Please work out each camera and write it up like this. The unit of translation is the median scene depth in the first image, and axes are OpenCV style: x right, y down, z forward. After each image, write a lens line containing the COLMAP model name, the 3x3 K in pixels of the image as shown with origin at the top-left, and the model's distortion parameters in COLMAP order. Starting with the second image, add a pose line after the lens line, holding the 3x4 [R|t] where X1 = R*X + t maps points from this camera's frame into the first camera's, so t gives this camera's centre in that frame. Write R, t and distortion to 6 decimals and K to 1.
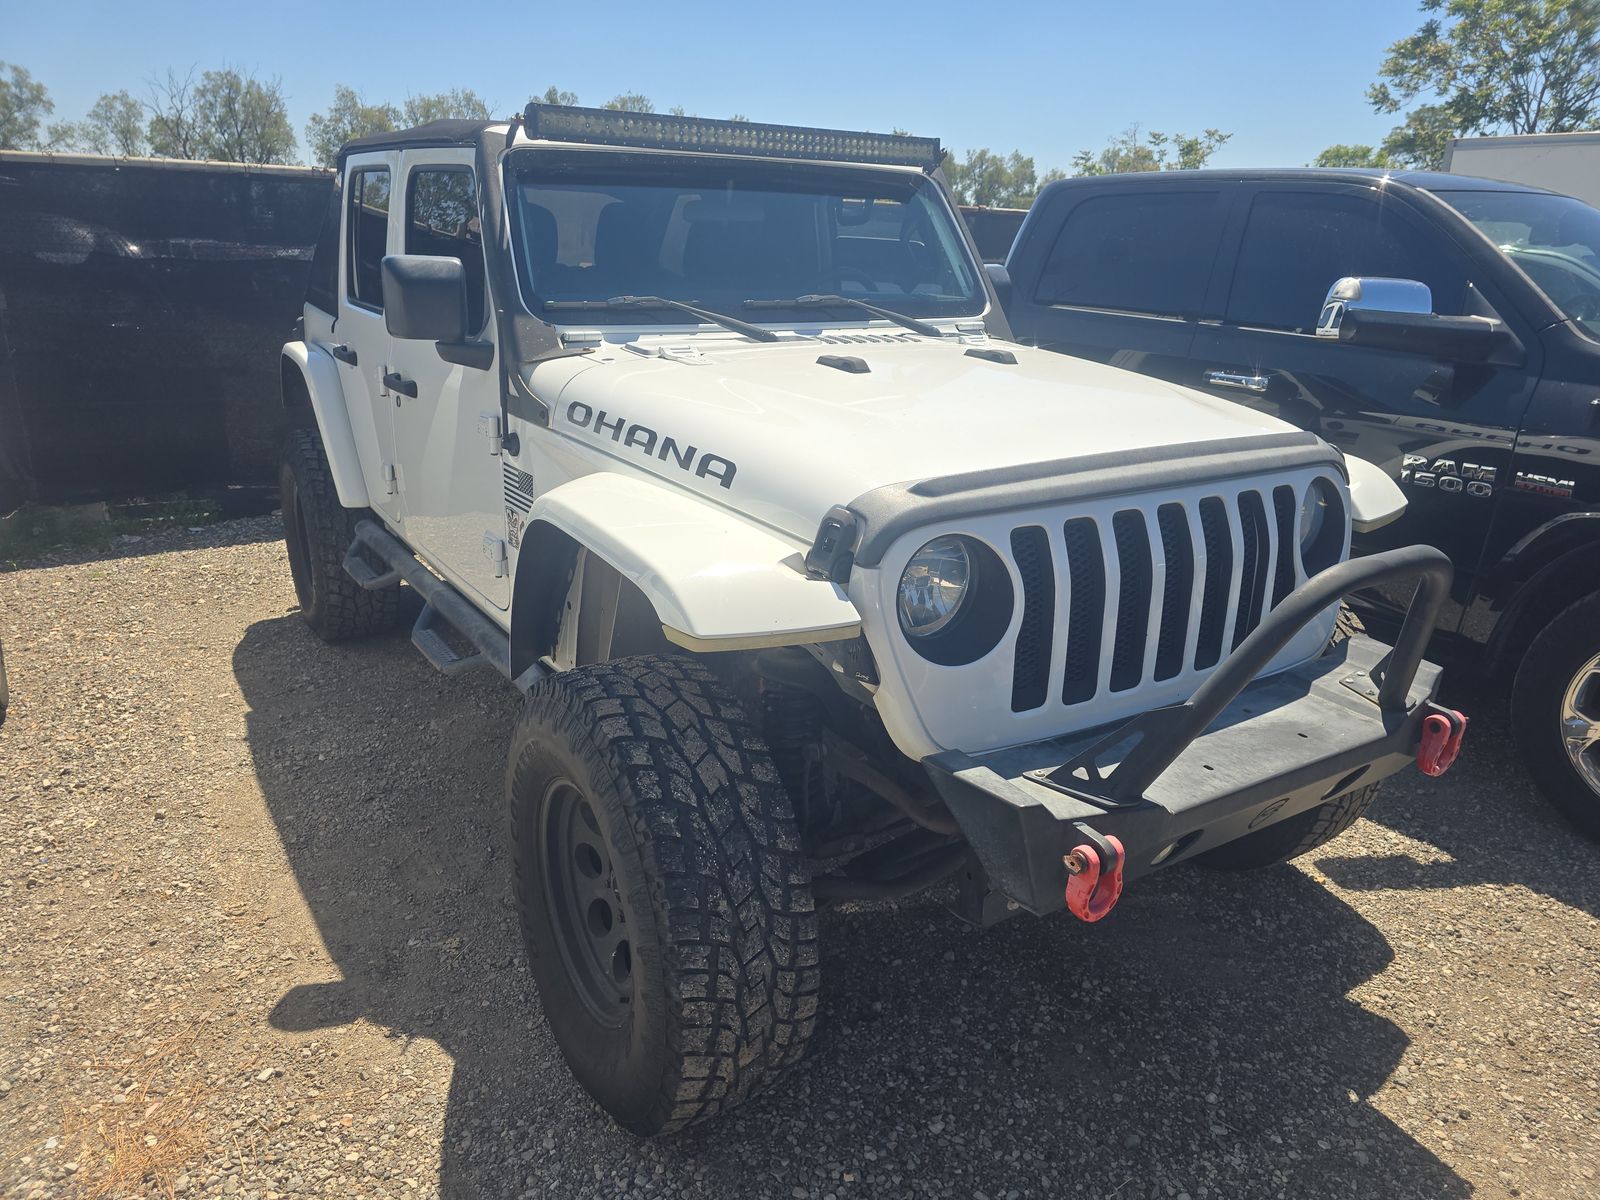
lens RADIAL K [[1083.4, 0, 760.9], [0, 1083.4, 603.5], [0, 0, 1]] dist [0.000512, -0.001193]
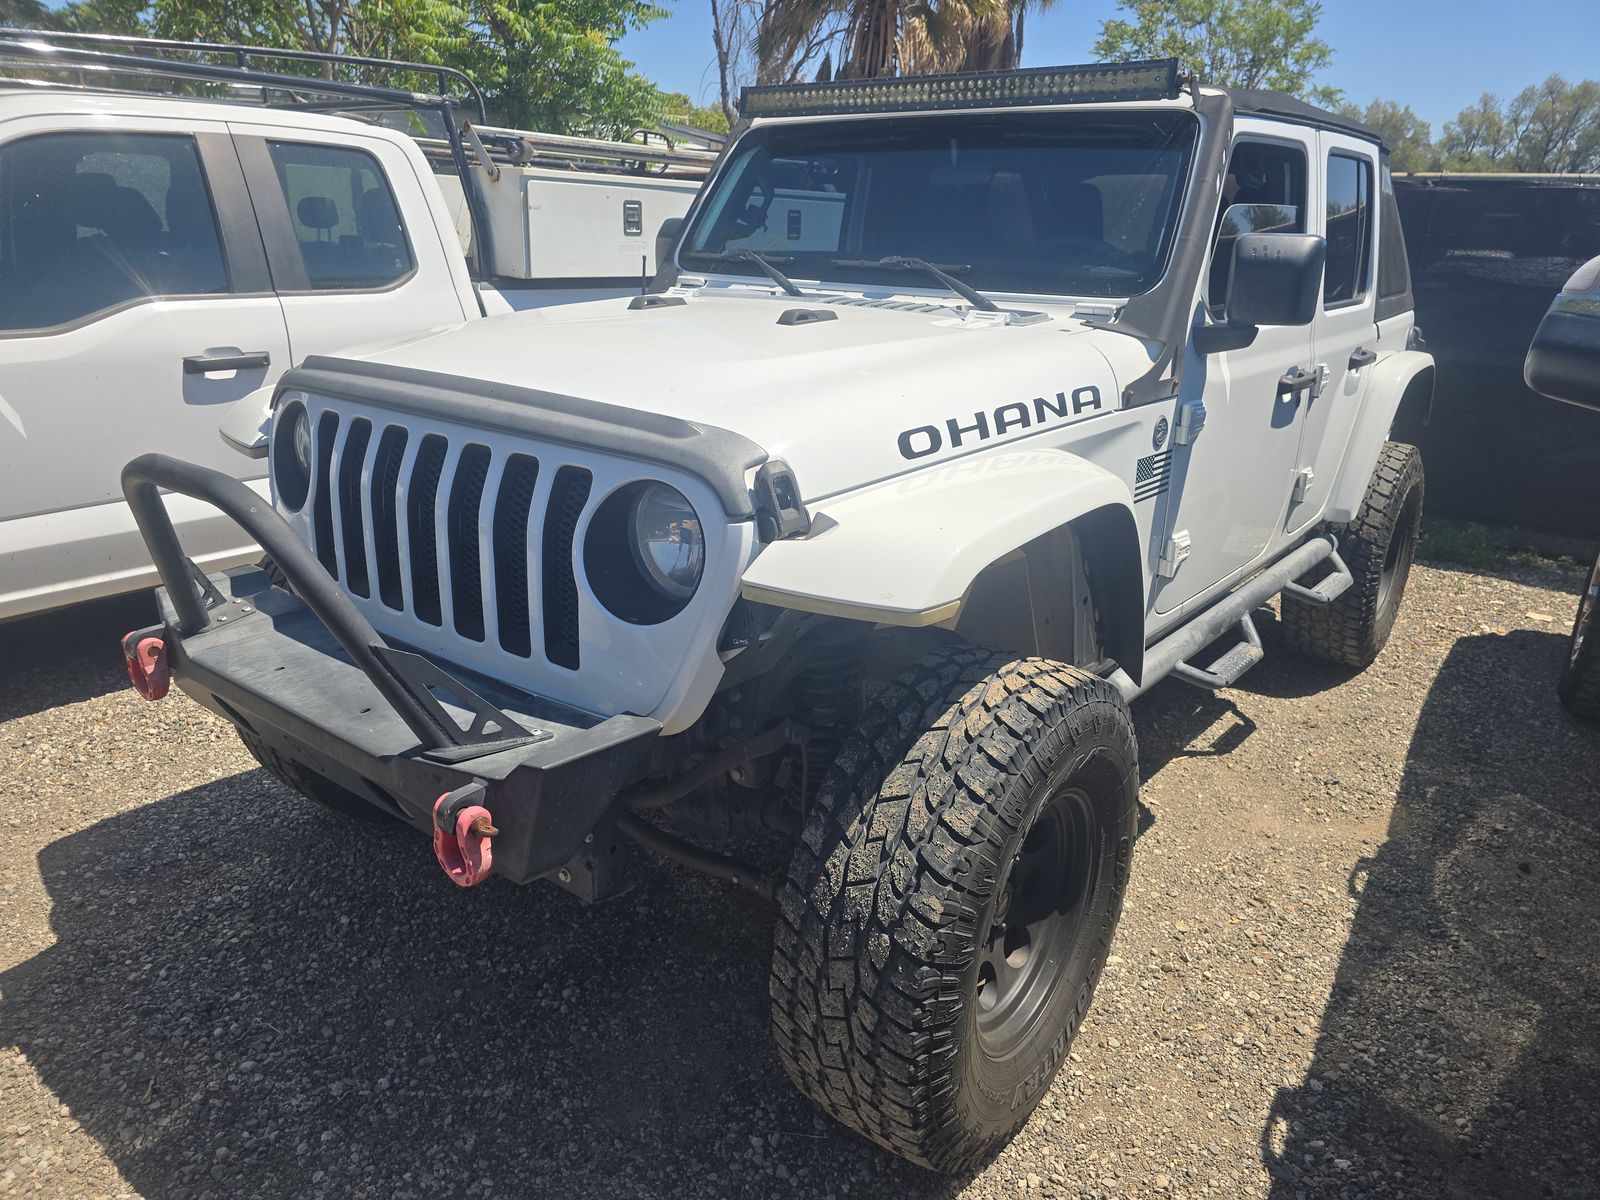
lens RADIAL K [[1083.4, 0, 760.9], [0, 1083.4, 603.5], [0, 0, 1]] dist [0.000512, -0.001193]
pose [[0.324148, 0.306055, -0.895130, 0.931619], [-0.310082, 0.928319, 0.205115, -0.161550], [0.893743, 0.211077, 0.395815, 0.585718]]
